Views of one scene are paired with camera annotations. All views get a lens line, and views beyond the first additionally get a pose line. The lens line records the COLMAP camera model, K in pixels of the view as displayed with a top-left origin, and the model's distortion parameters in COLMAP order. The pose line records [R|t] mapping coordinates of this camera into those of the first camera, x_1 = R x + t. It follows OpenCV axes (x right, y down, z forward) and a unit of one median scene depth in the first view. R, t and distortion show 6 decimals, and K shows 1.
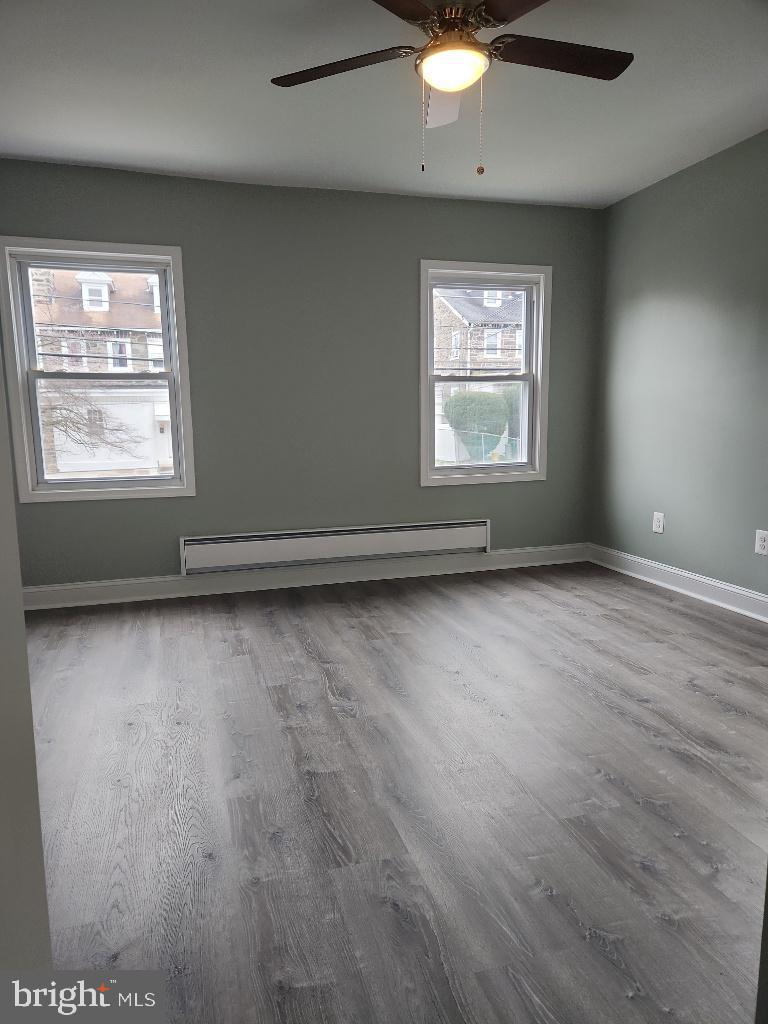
lens RADIAL K [[682.4, 0, 384.2], [0, 682.4, 512.5], [0, 0, 1]] dist [0.023928, -0.009550]
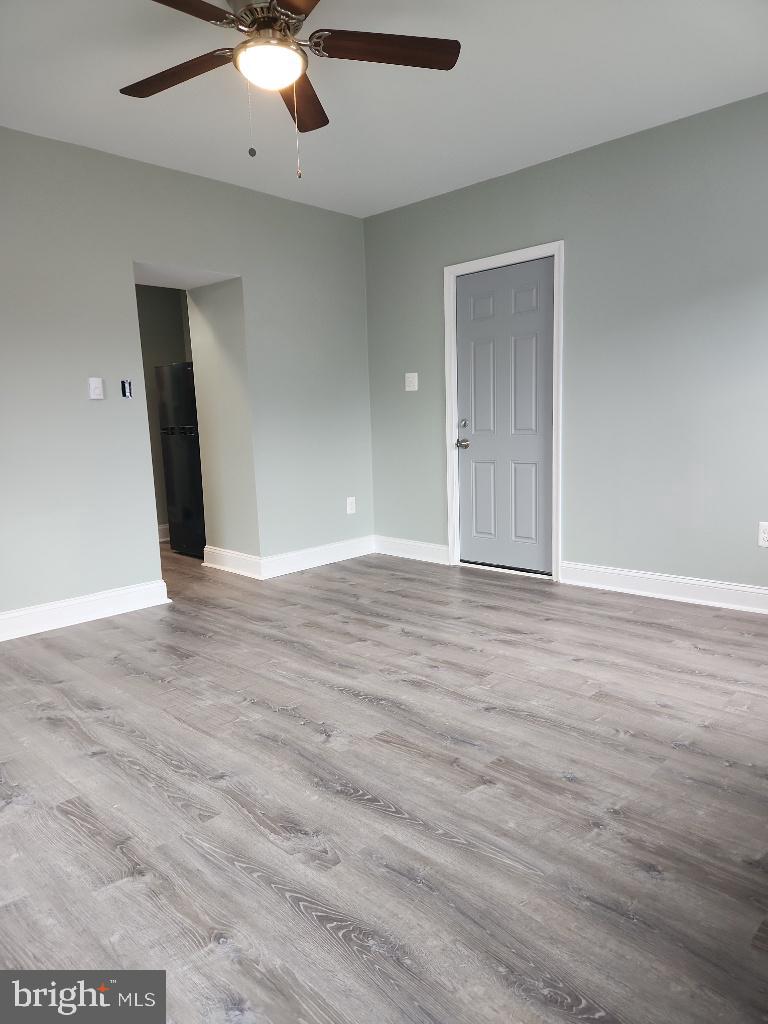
lens RADIAL K [[682.4, 0, 385.0], [0, 682.4, 513.7], [0, 0, 1]] dist [0.023928, -0.009550]
pose [[-0.872299, 0.112775, -0.475789, 0.352394], [-0.026599, 0.960655, 0.276467, -0.202635], [0.488248, 0.253817, -0.834979, 1.447817]]
